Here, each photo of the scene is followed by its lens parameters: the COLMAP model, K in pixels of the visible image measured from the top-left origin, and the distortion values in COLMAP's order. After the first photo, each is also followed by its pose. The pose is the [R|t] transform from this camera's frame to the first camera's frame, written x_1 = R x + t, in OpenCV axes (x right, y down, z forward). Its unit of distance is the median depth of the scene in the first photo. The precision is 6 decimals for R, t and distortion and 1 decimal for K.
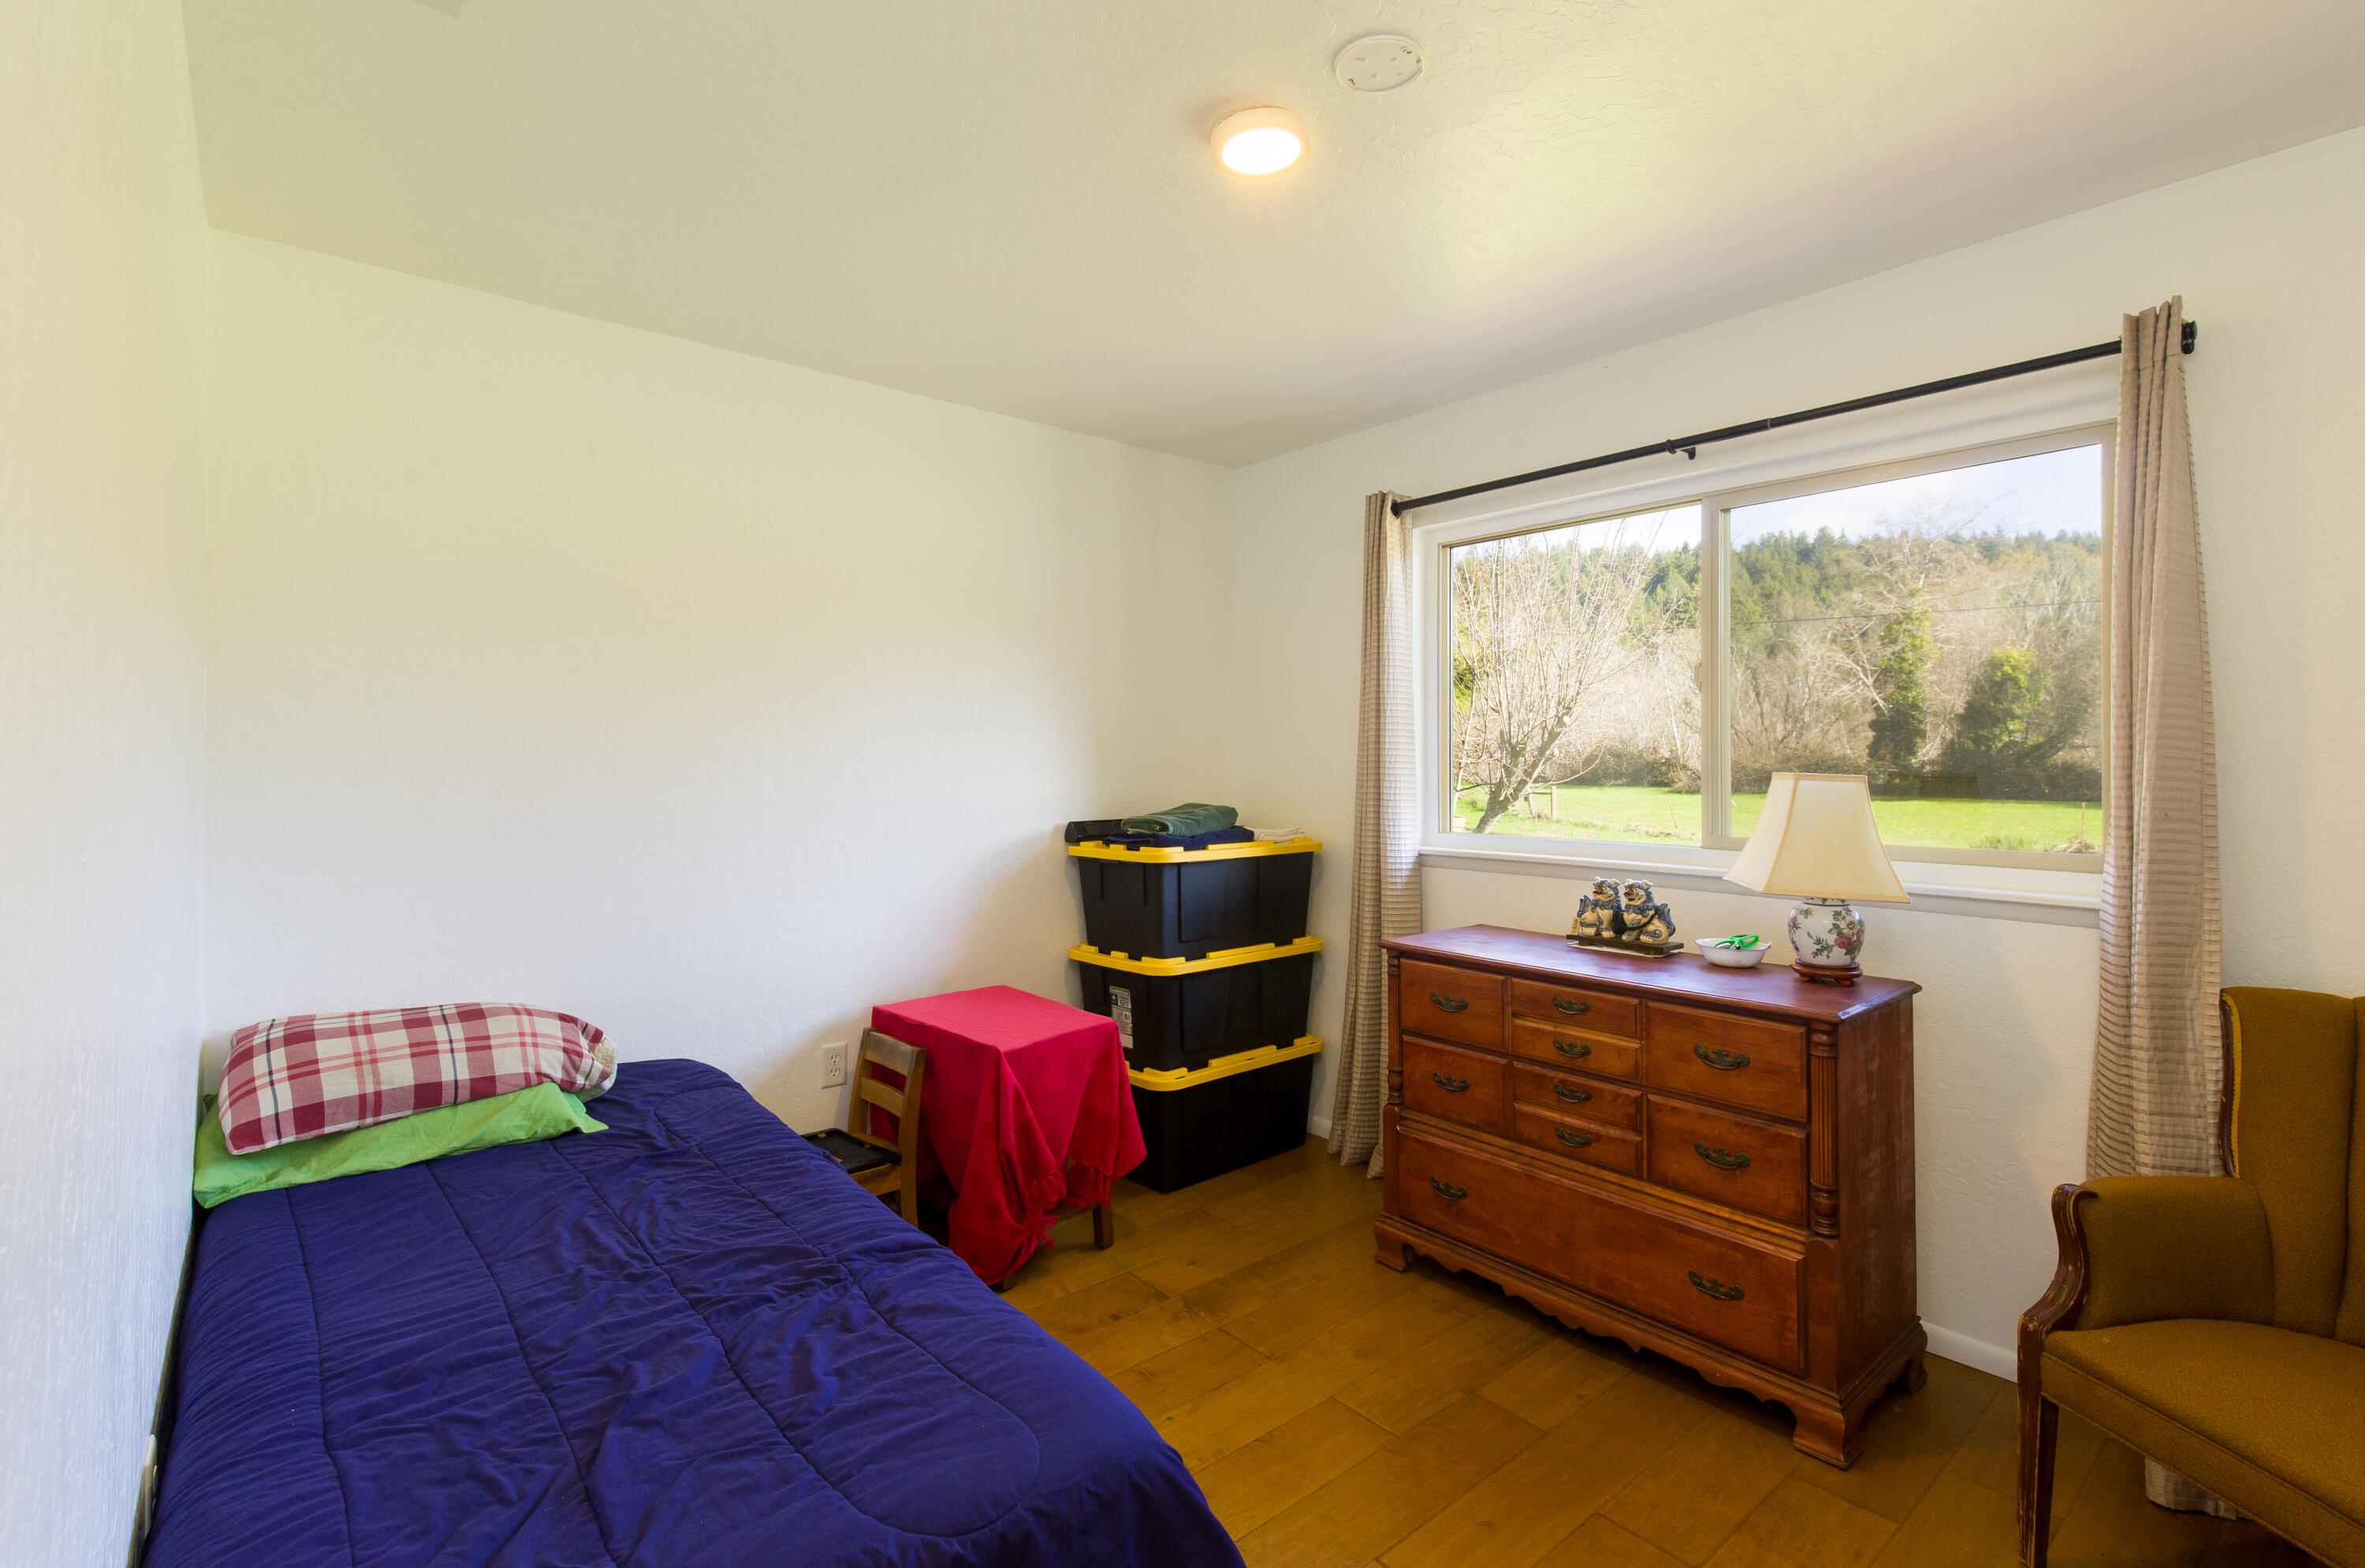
lens RADIAL K [[1080.0, 0, 1184.6], [0, 1080.0, 781.0], [0, 0, 1]] dist [0.003149, -0.001233]
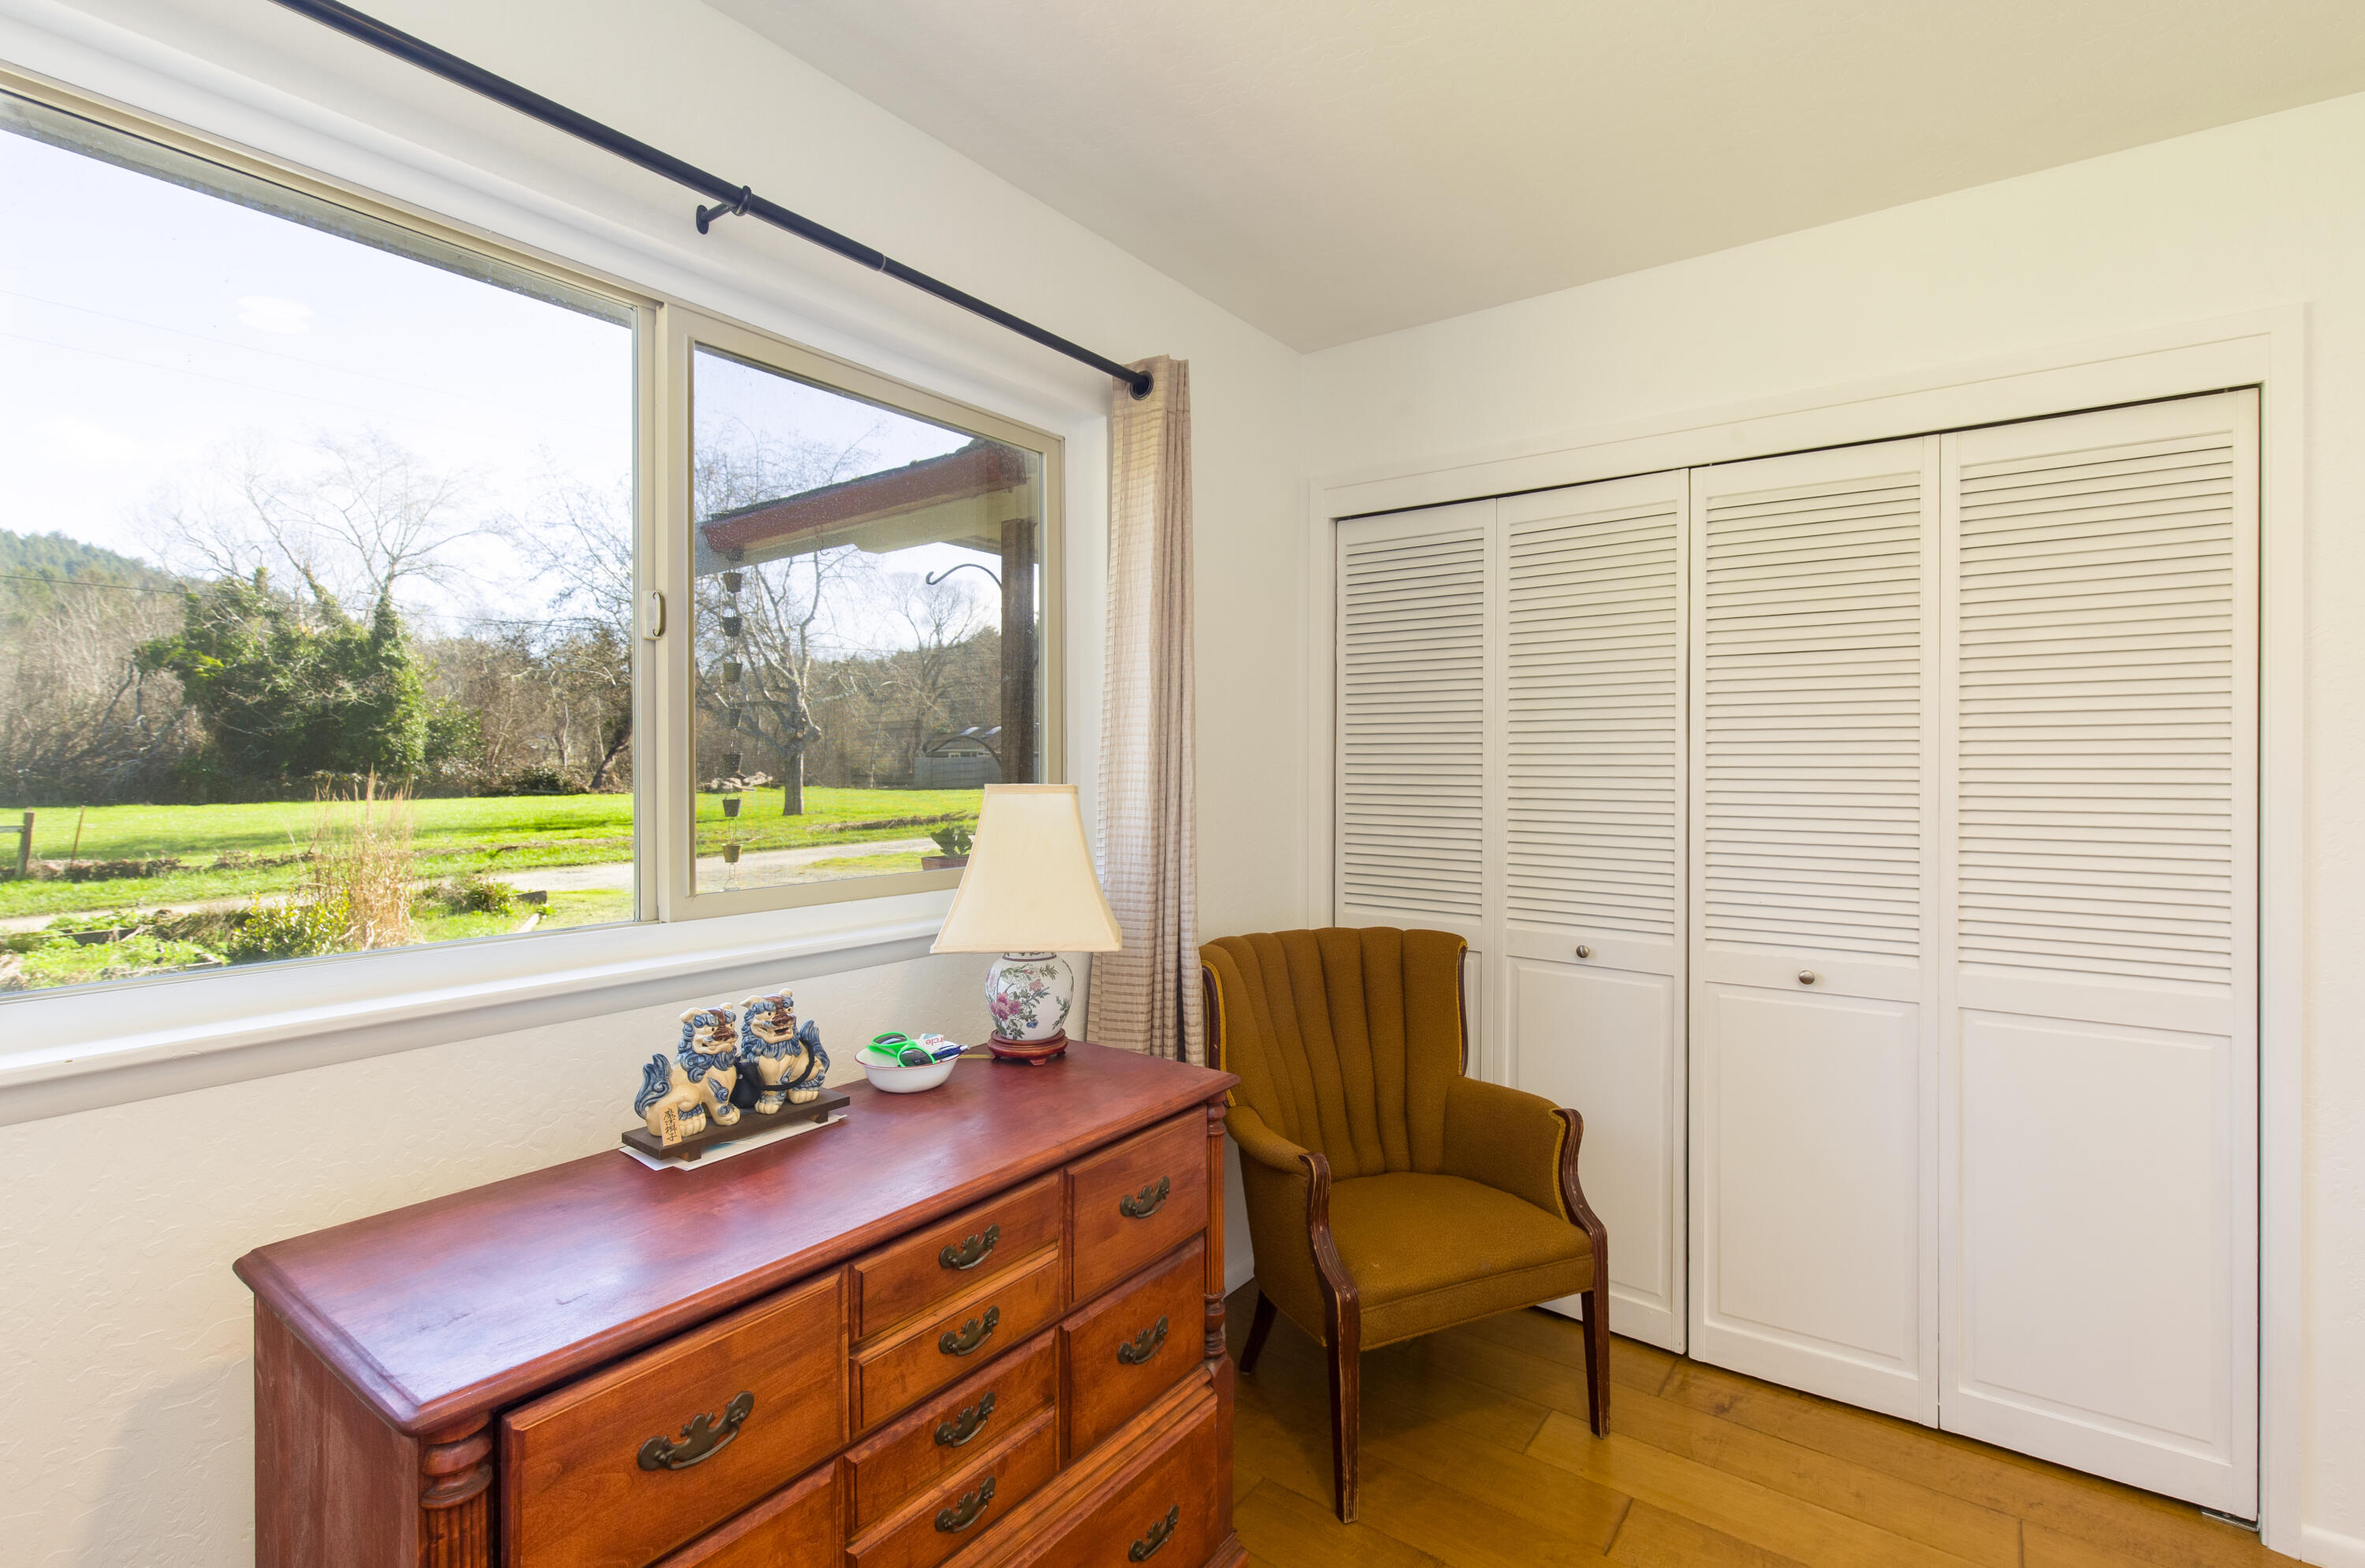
lens RADIAL K [[1080.0, 0, 1186.9], [0, 1080.0, 778.6], [0, 0, 1]] dist [0.003149, -0.001233]
pose [[-0.237719, -0.005630, 0.971318, -0.160407], [0.016568, 0.999814, 0.009850, -0.017133], [-0.971193, 0.018434, -0.237581, 1.019653]]
